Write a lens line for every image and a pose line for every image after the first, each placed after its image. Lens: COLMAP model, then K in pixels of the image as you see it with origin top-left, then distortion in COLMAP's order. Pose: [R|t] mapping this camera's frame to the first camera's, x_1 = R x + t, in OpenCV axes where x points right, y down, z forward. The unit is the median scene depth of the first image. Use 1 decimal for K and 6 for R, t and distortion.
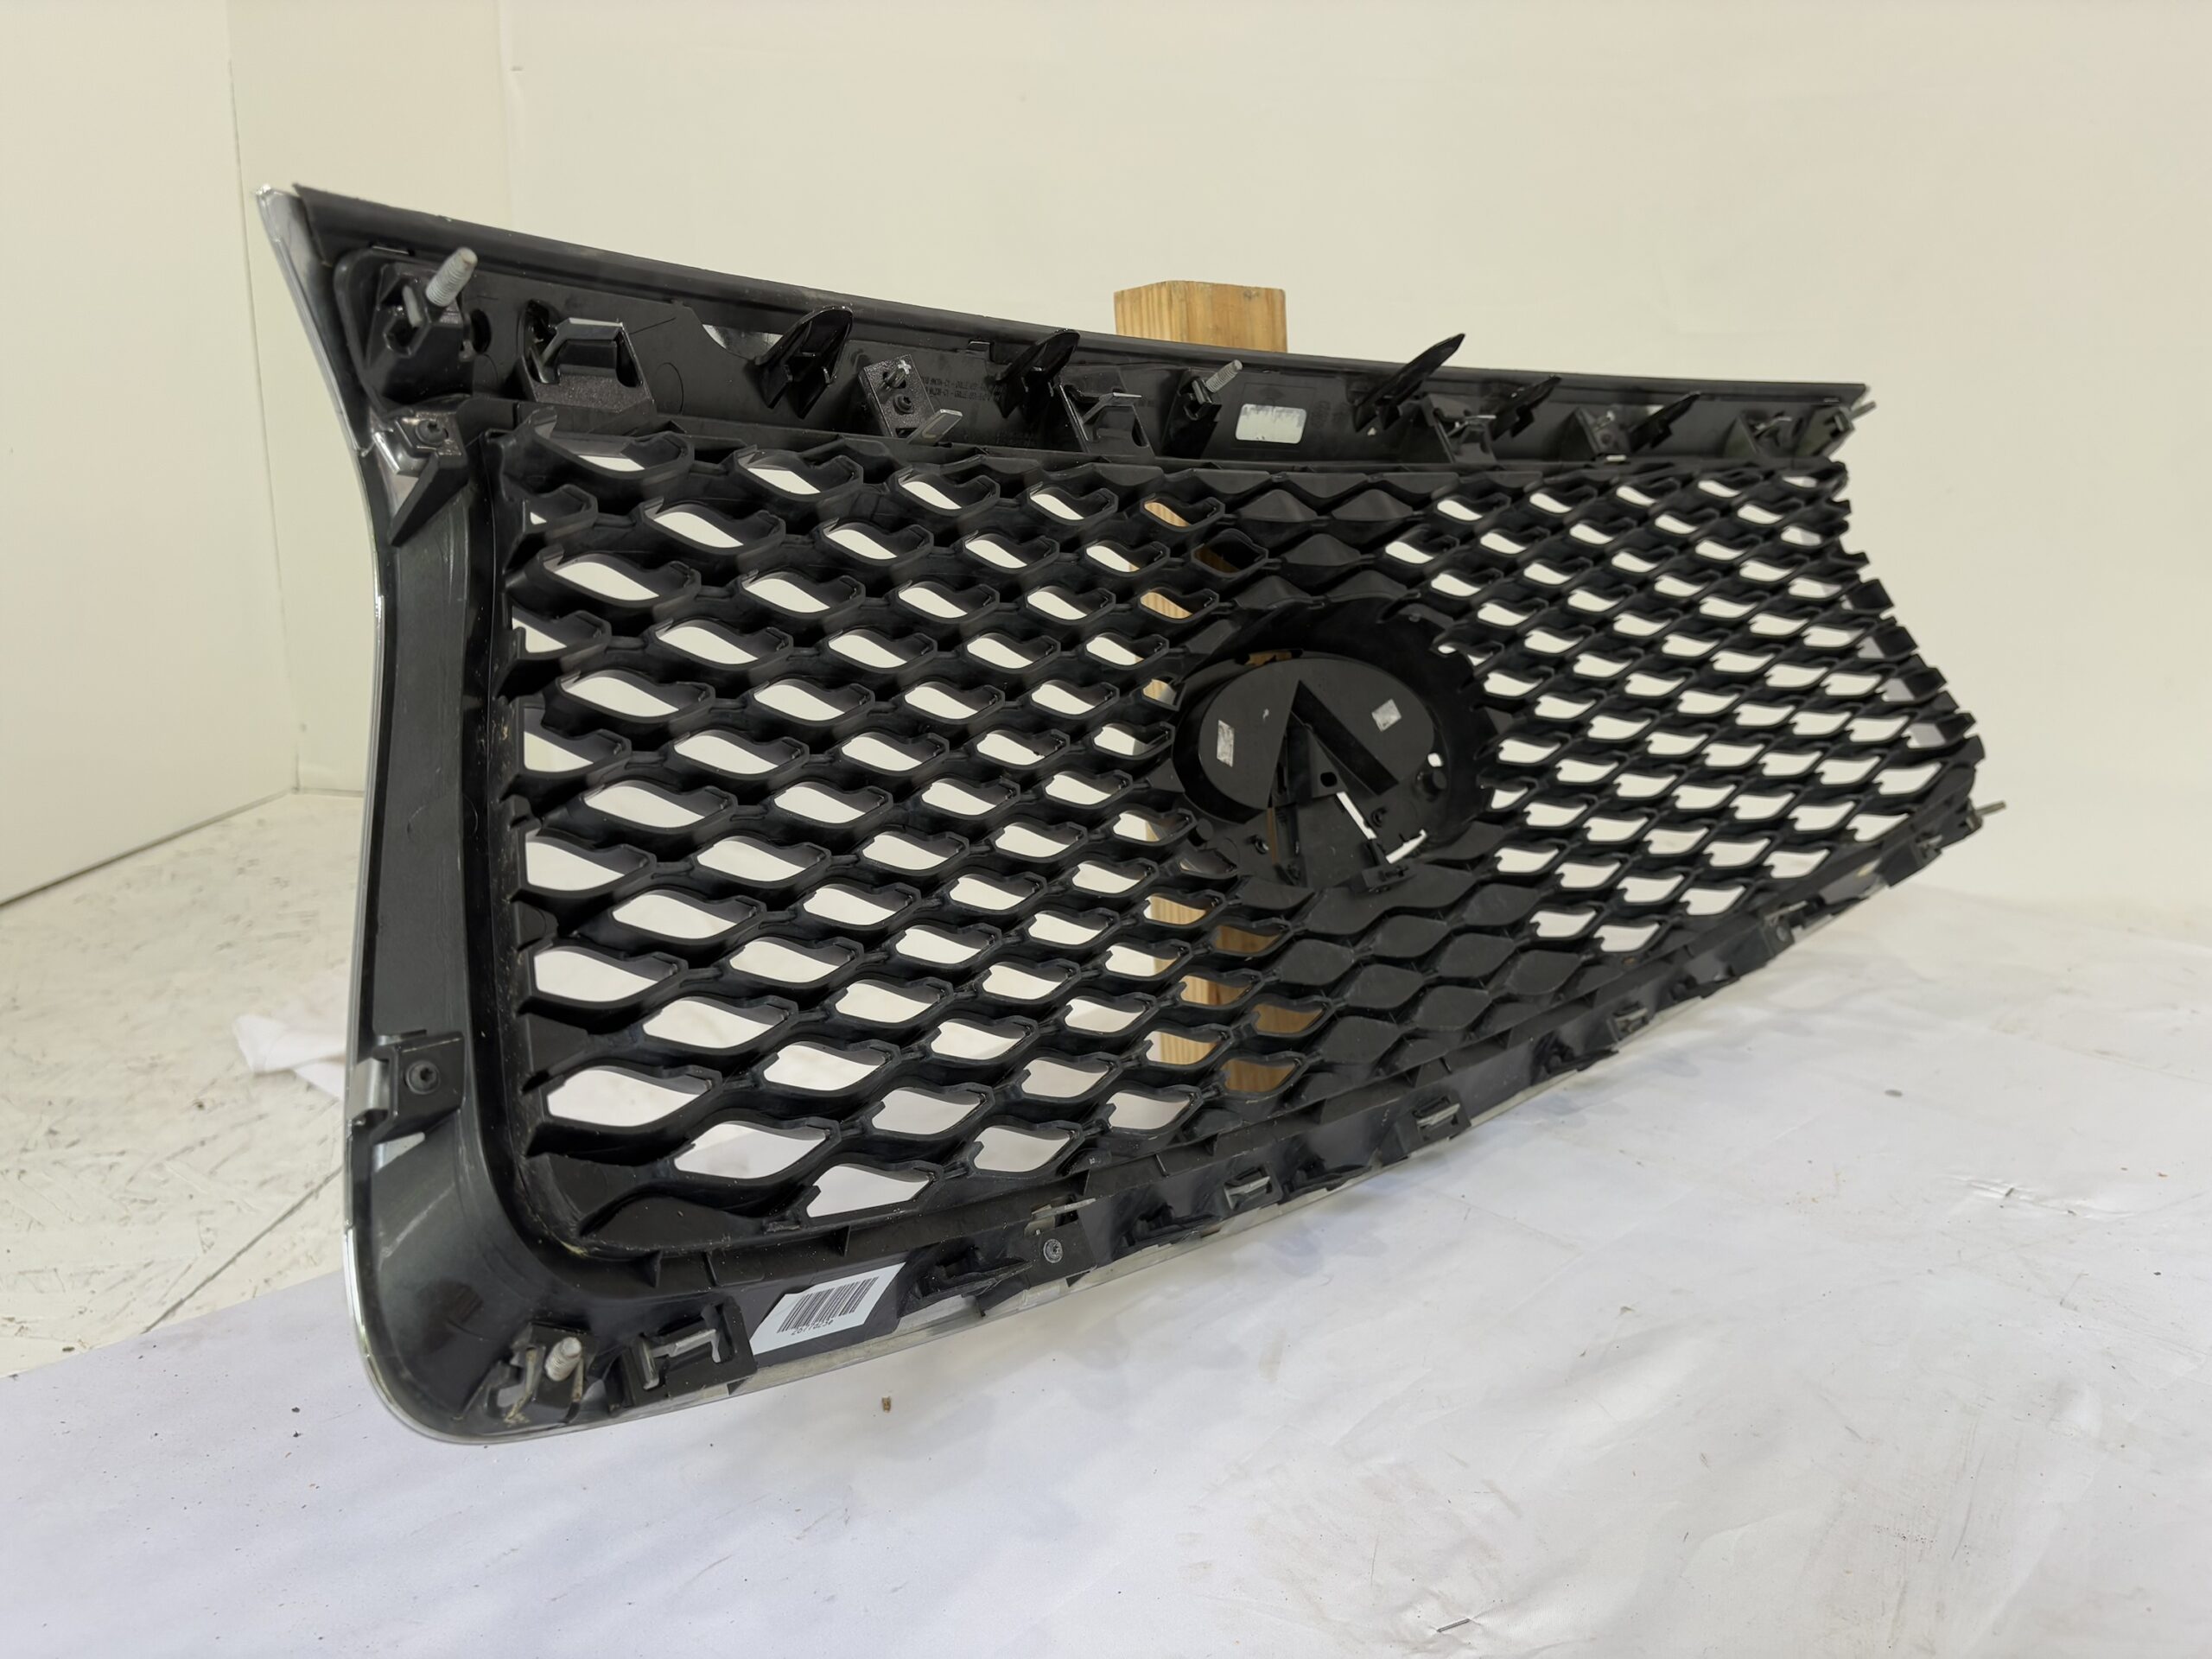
lens RADIAL K [[1650.2, 0, 1095.2], [0, 1650.2, 814.0], [0, 0, 1]] dist [0.029084, -0.009040]
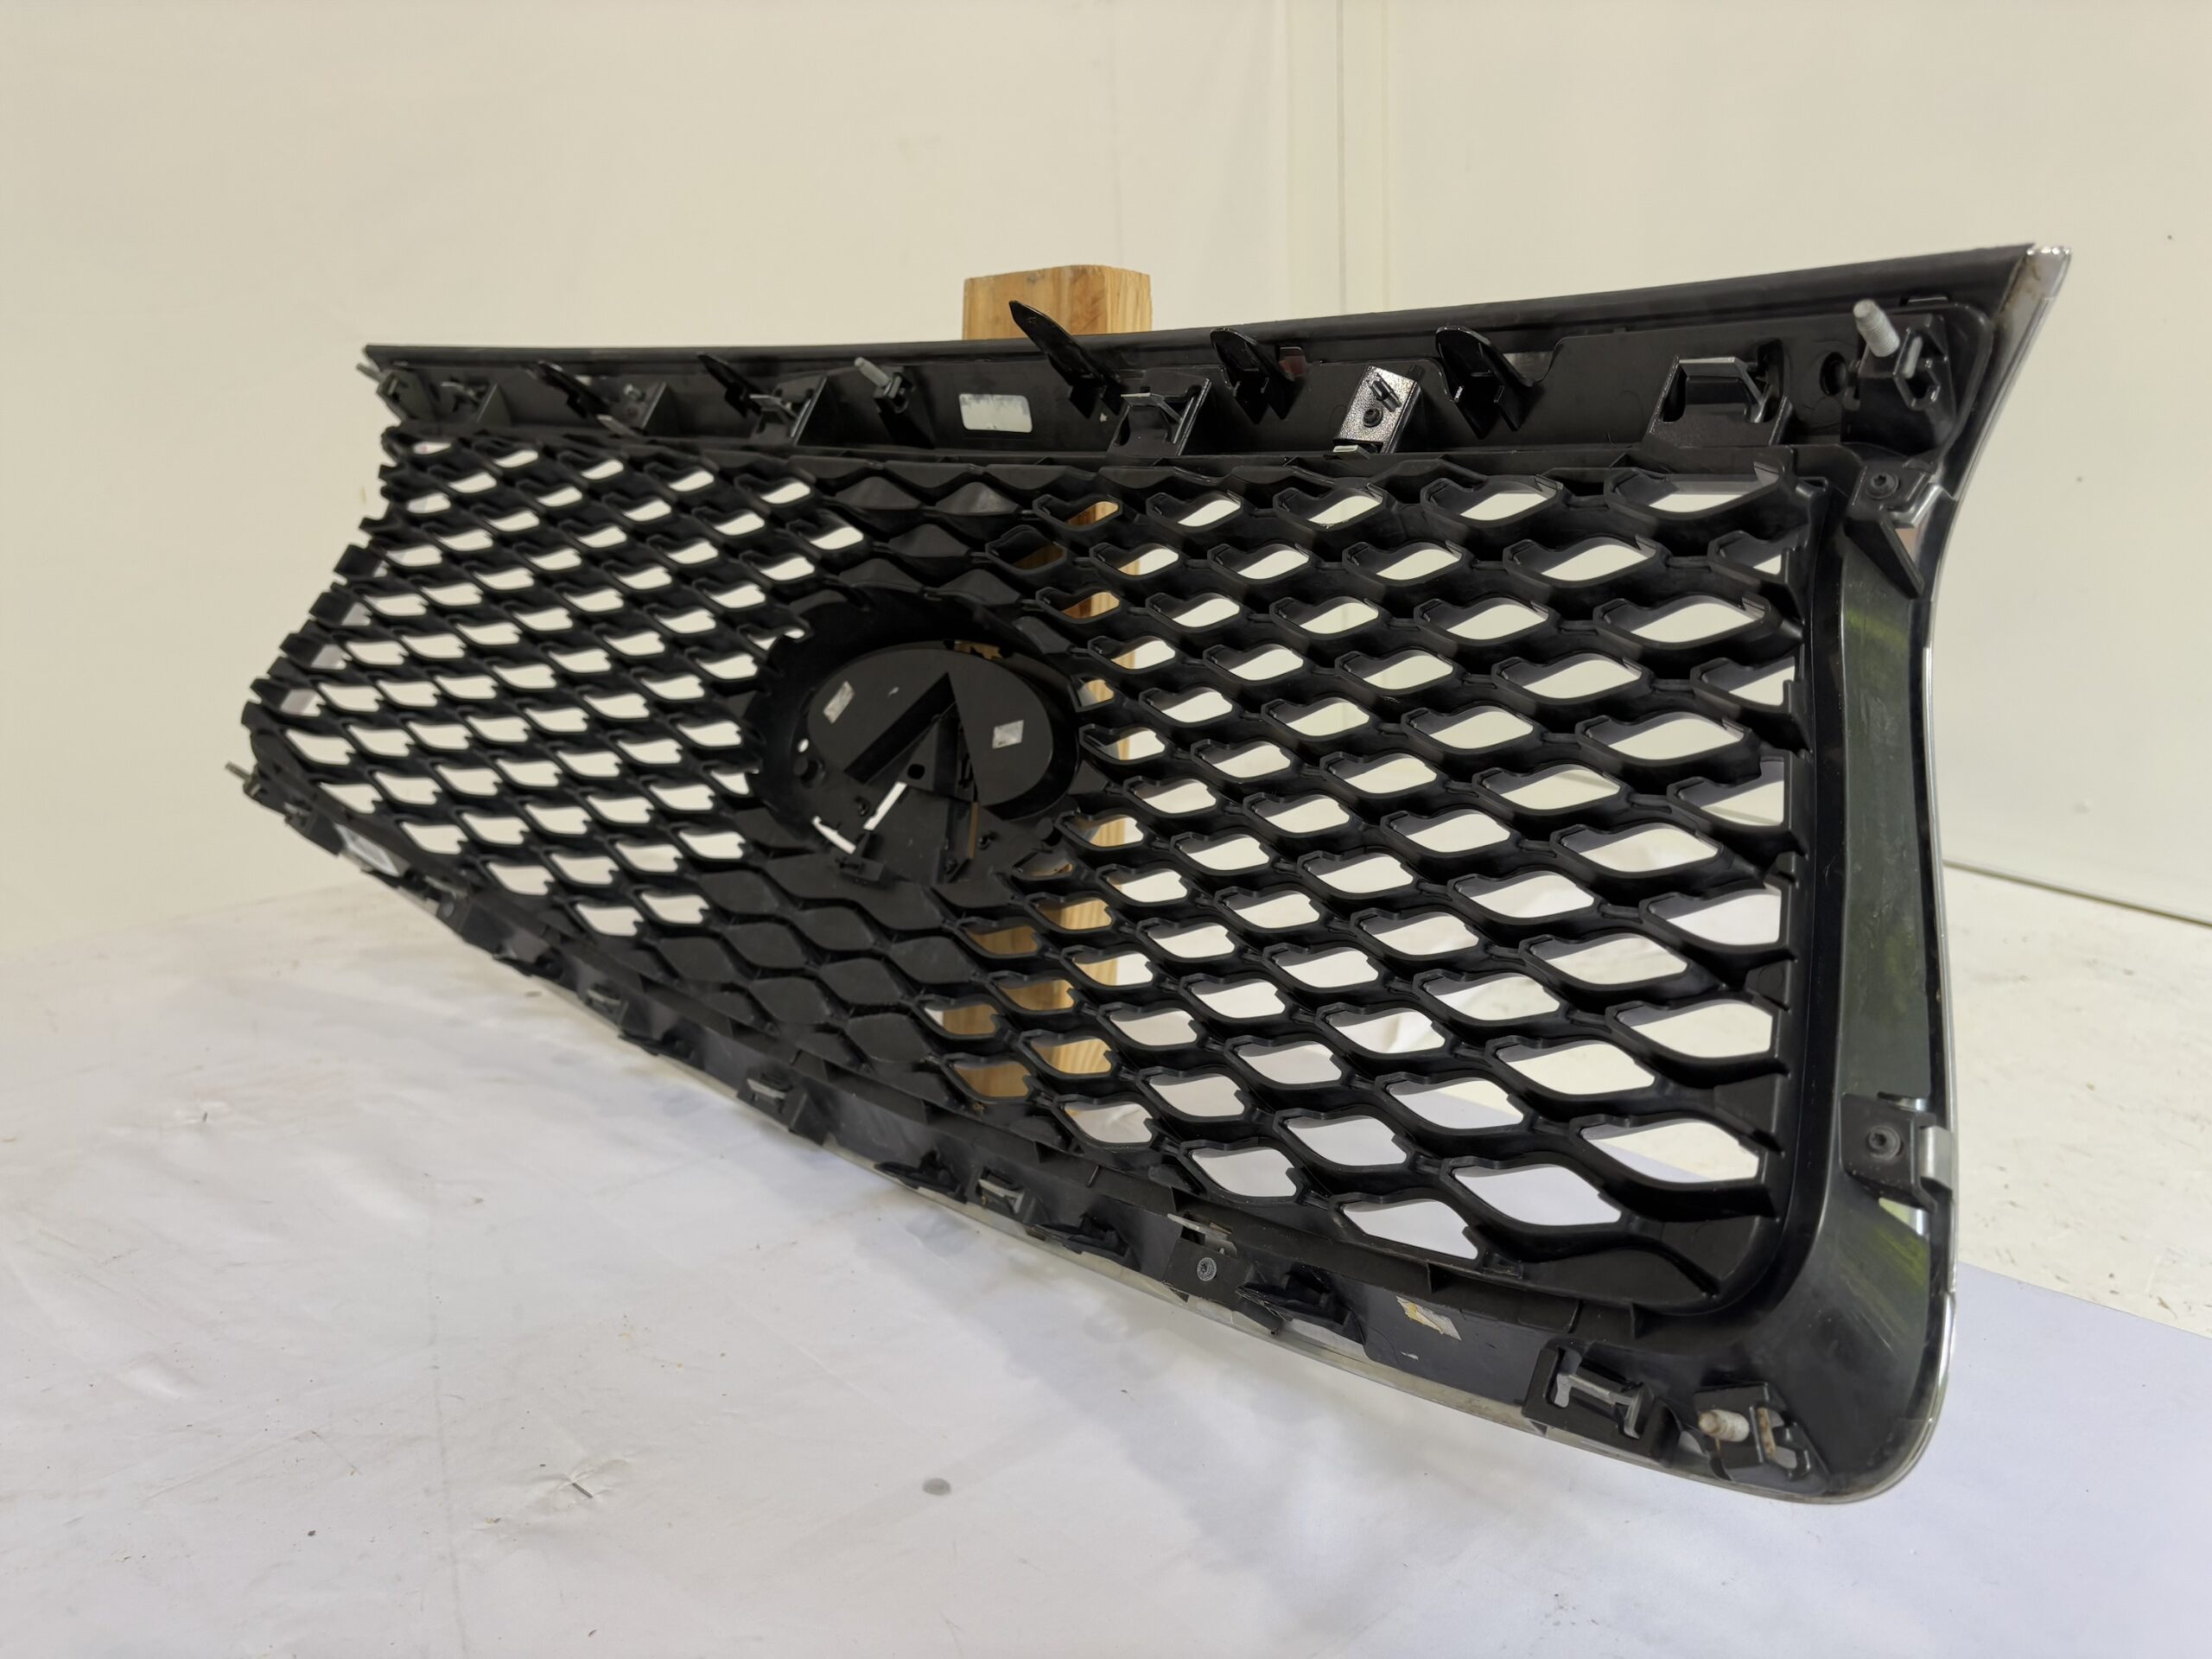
lens RADIAL K [[1650.2, 0, 1093.6], [0, 1650.2, 835.8], [0, 0, 1]] dist [0.029084, -0.009040]
pose [[-0.002106, 0.219672, -0.975572, 1.127815], [-0.220631, 0.951431, 0.214712, -0.222941], [0.975355, 0.215693, 0.046463, 1.076144]]
